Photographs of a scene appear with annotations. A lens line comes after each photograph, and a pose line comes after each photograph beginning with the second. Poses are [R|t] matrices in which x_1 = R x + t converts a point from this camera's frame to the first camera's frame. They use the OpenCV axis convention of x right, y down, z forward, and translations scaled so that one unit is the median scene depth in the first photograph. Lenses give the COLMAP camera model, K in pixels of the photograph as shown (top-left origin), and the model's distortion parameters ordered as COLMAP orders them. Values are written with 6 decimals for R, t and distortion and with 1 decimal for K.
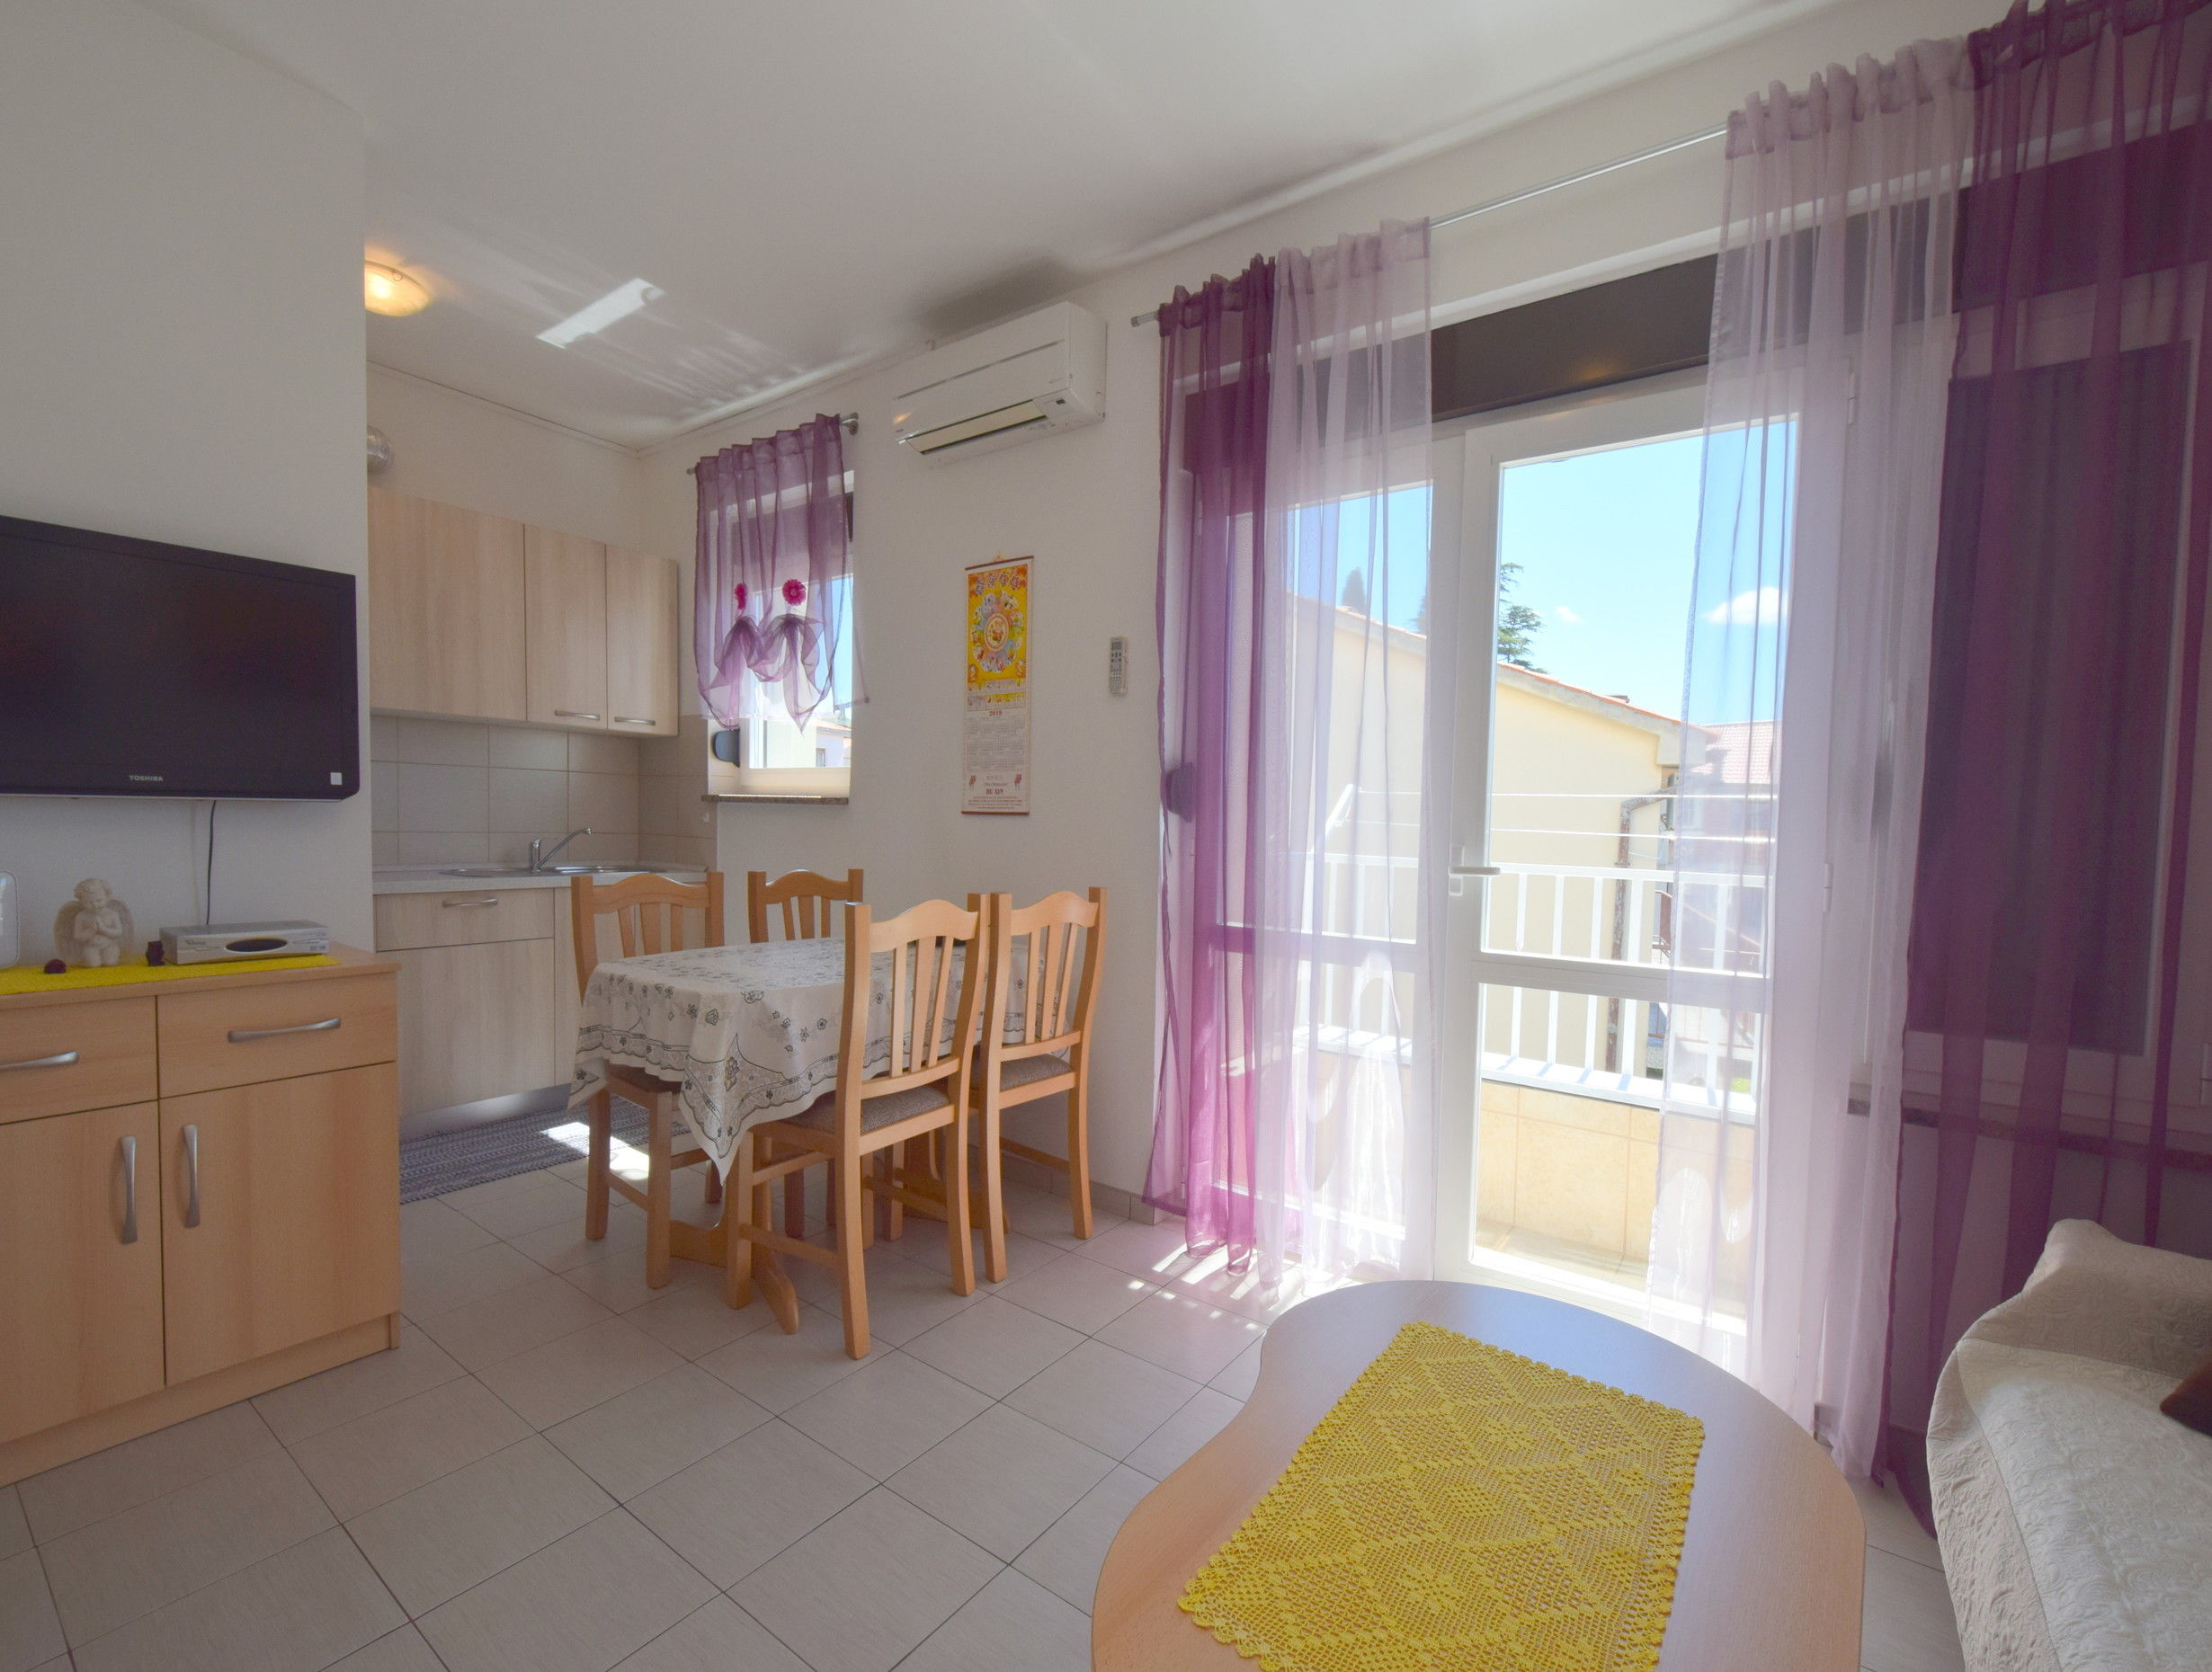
lens RADIAL K [[976.8, 0, 1115.7], [0, 976.8, 836.3], [0, 0, 1]] dist [0.000037, -0.001061]
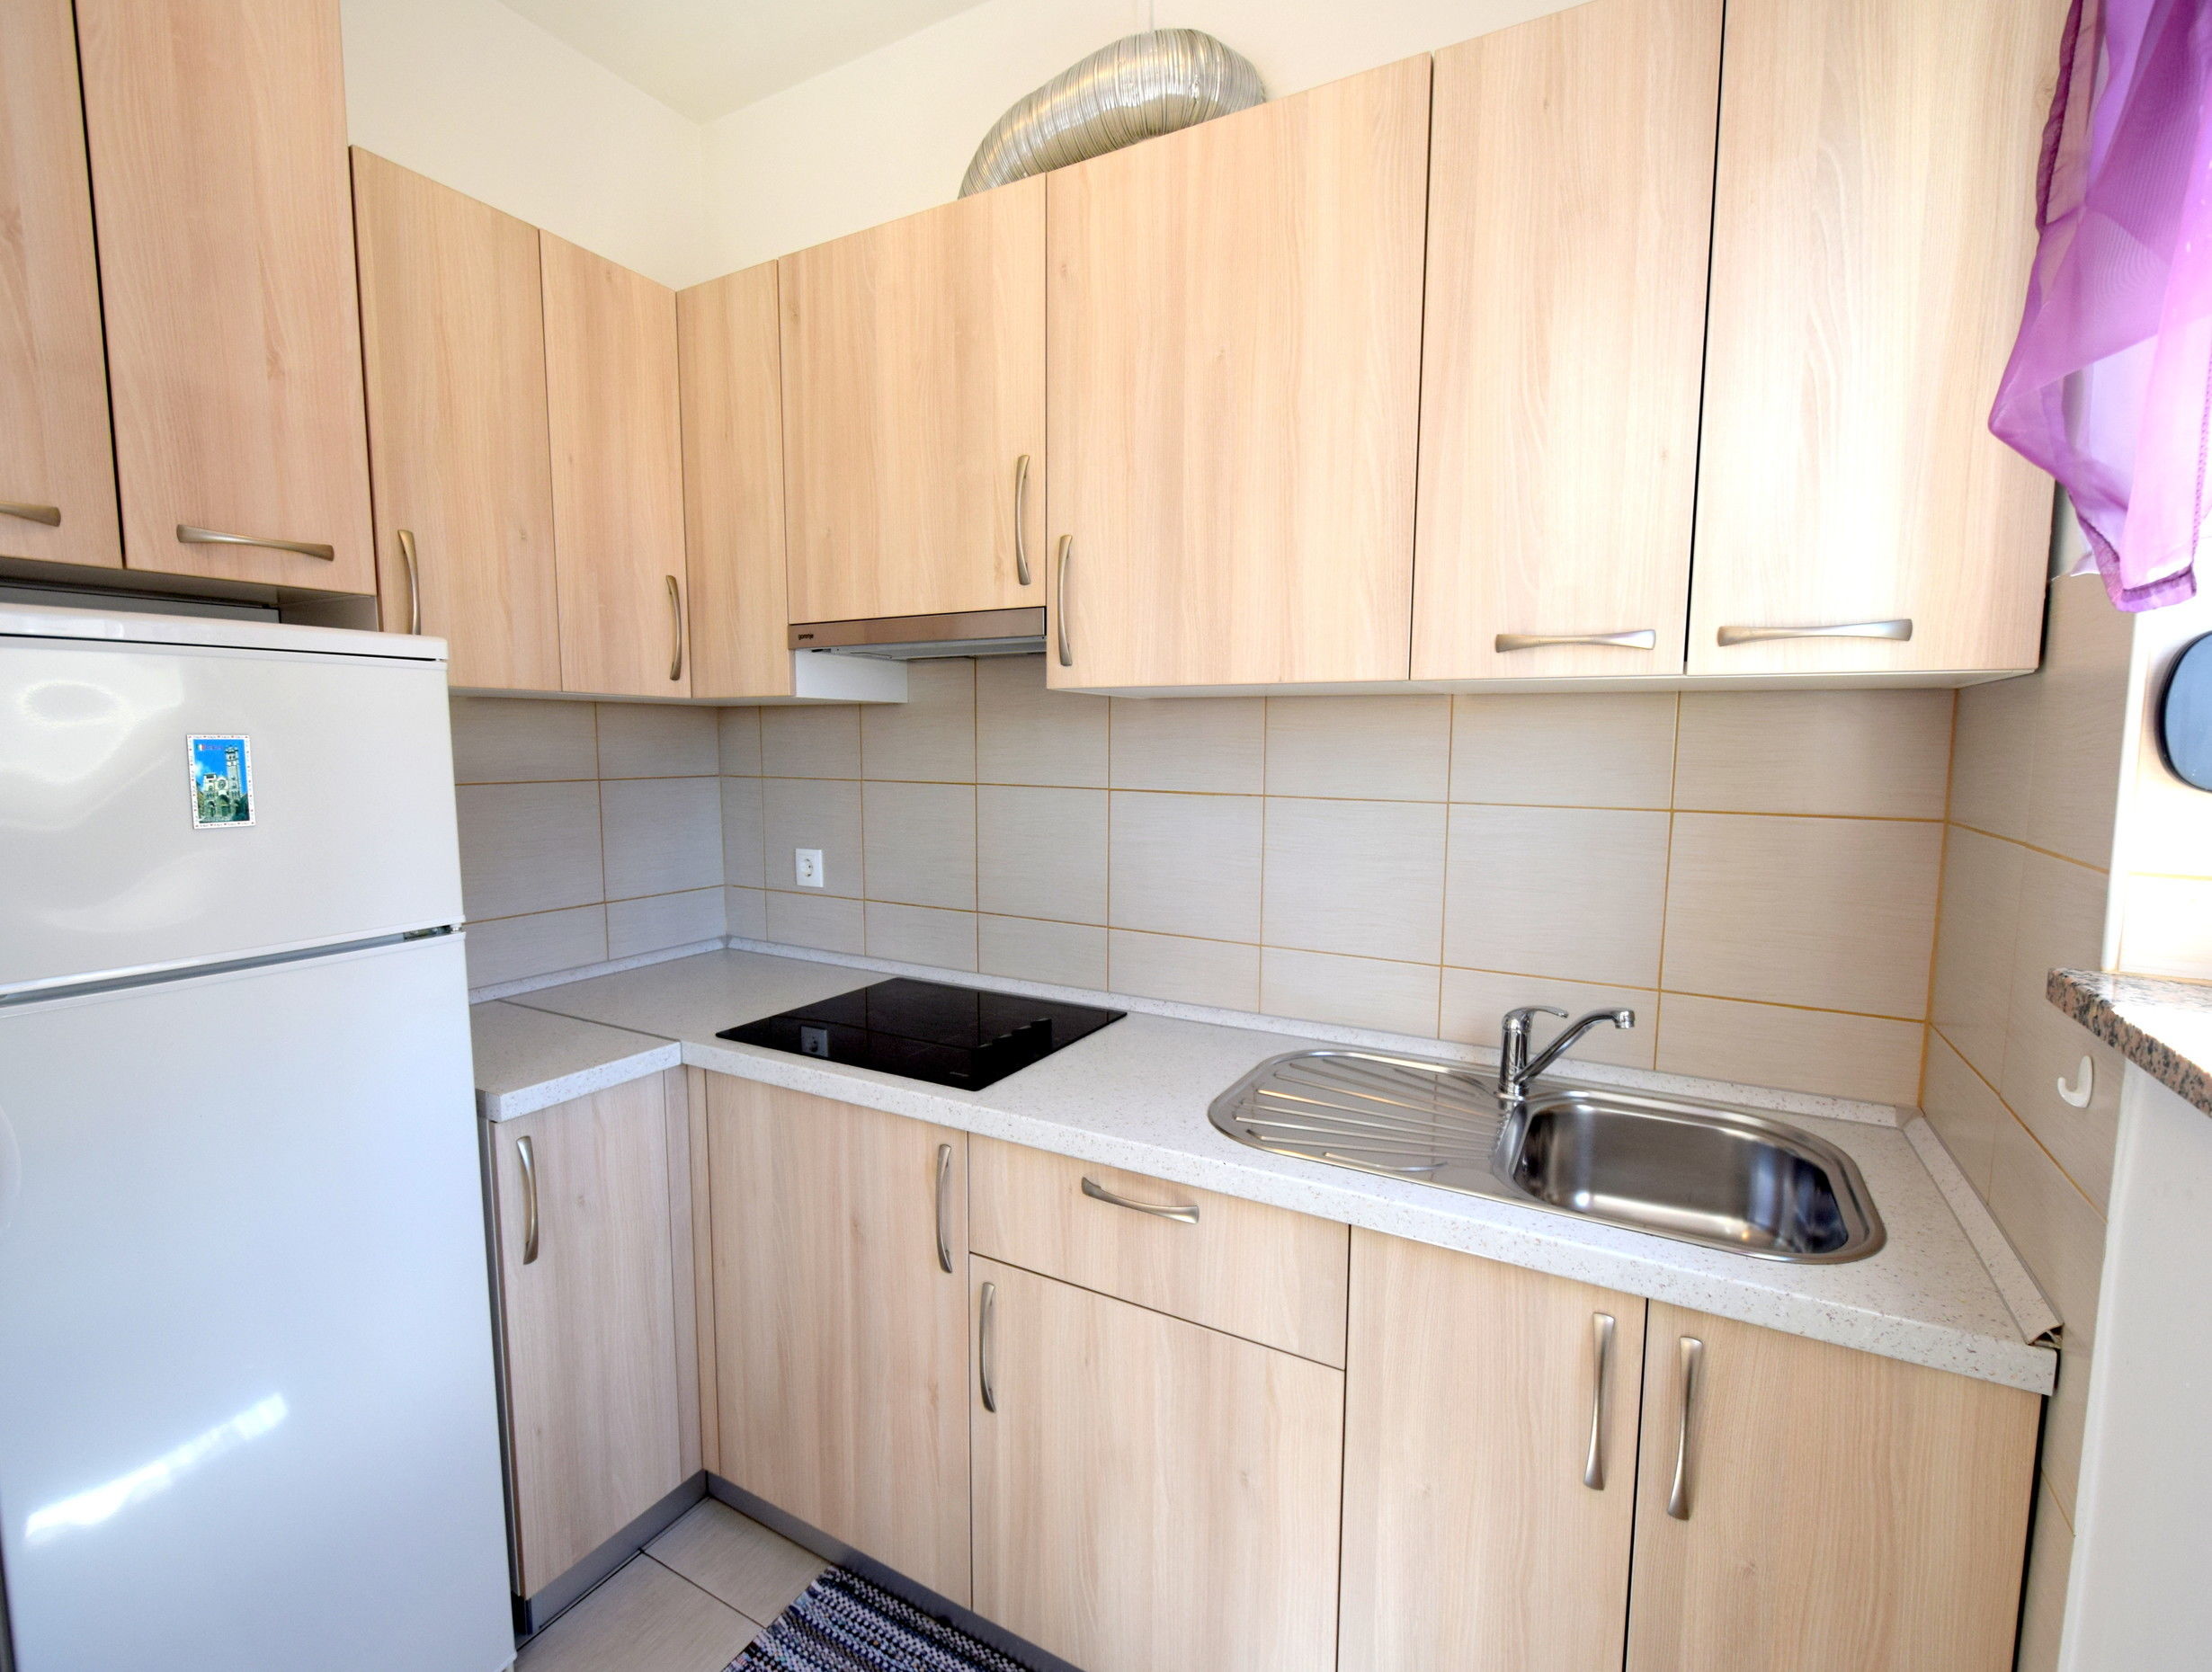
lens RADIAL K [[981.2, 0, 1122.3], [0, 981.2, 831.0], [0, 0, 1]] dist [0.000144, -0.000560]
pose [[0.117147, 0.073262, -0.990409, -0.356604], [-0.021680, 0.997226, 0.071202, -0.112795], [0.992878, 0.013131, 0.118410, 1.105547]]
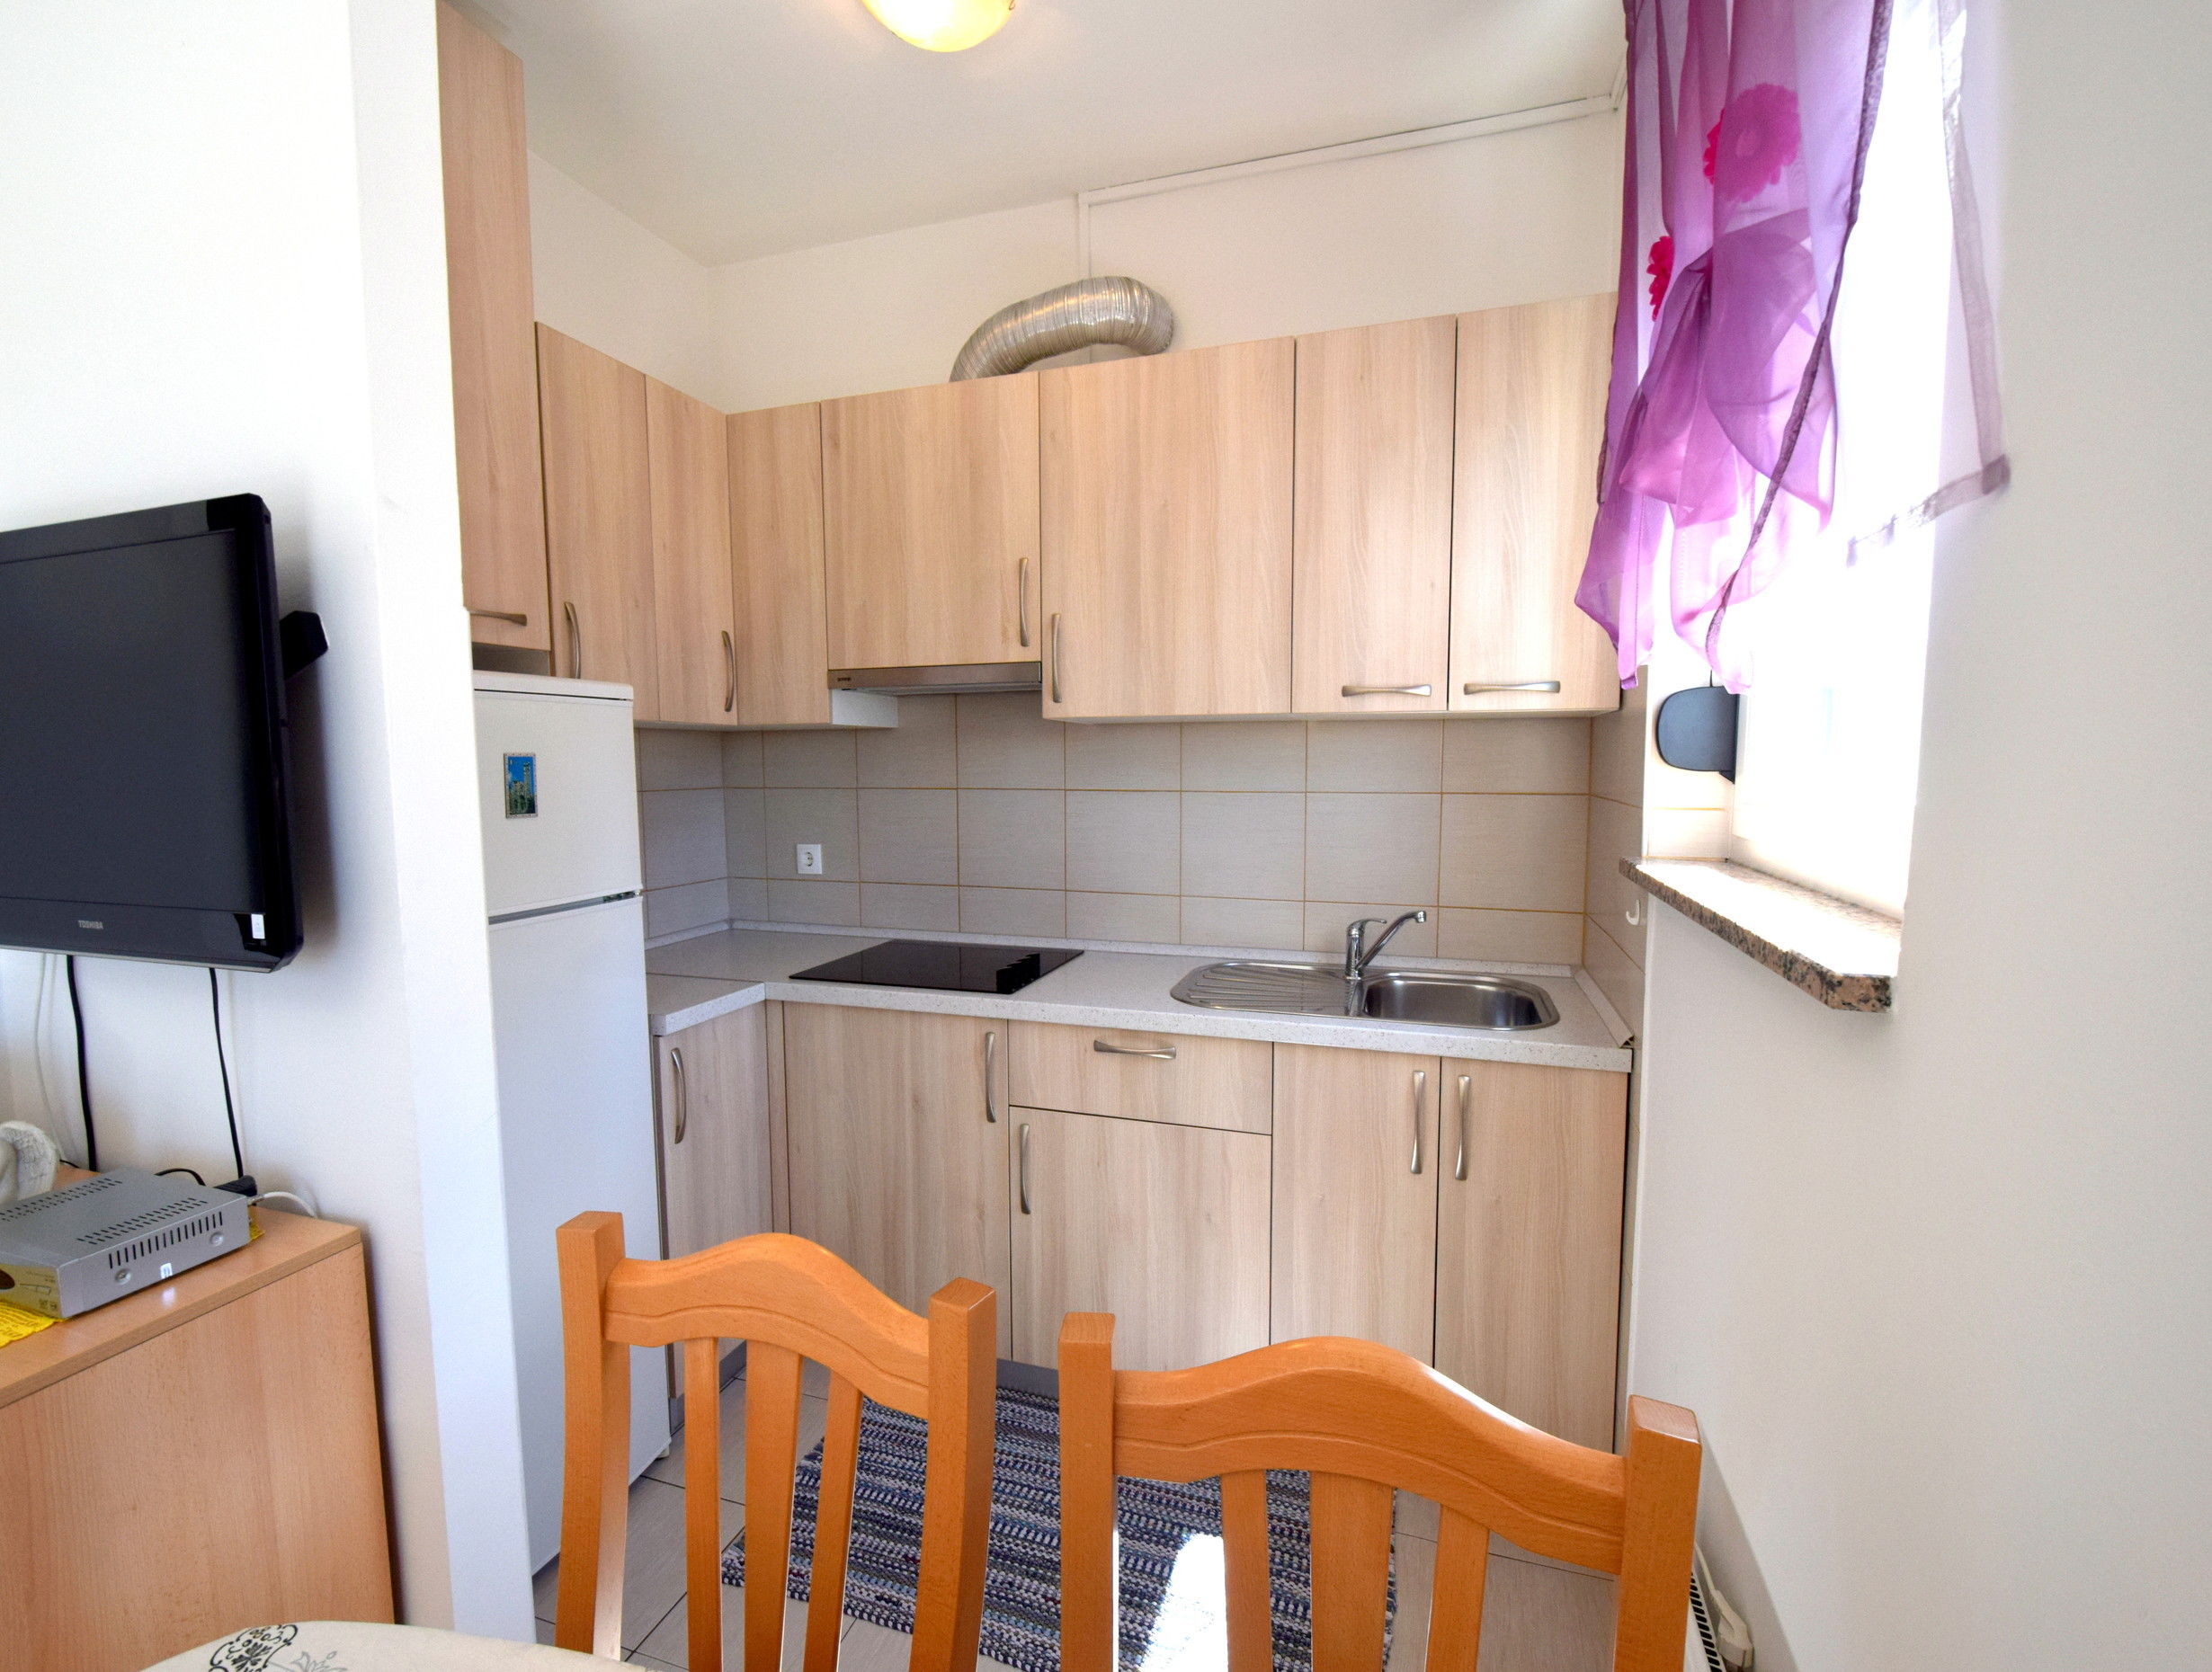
lens RADIAL K [[954.2, 0, 1114.8], [0, 954.2, 830.3], [0, 0, 1]] dist [0.002543, -0.000459]
pose [[0.301159, 0.049896, -0.952268, -0.164759], [-0.005929, 0.998709, 0.050454, -0.101543], [0.953556, -0.009549, 0.301066, 0.959104]]
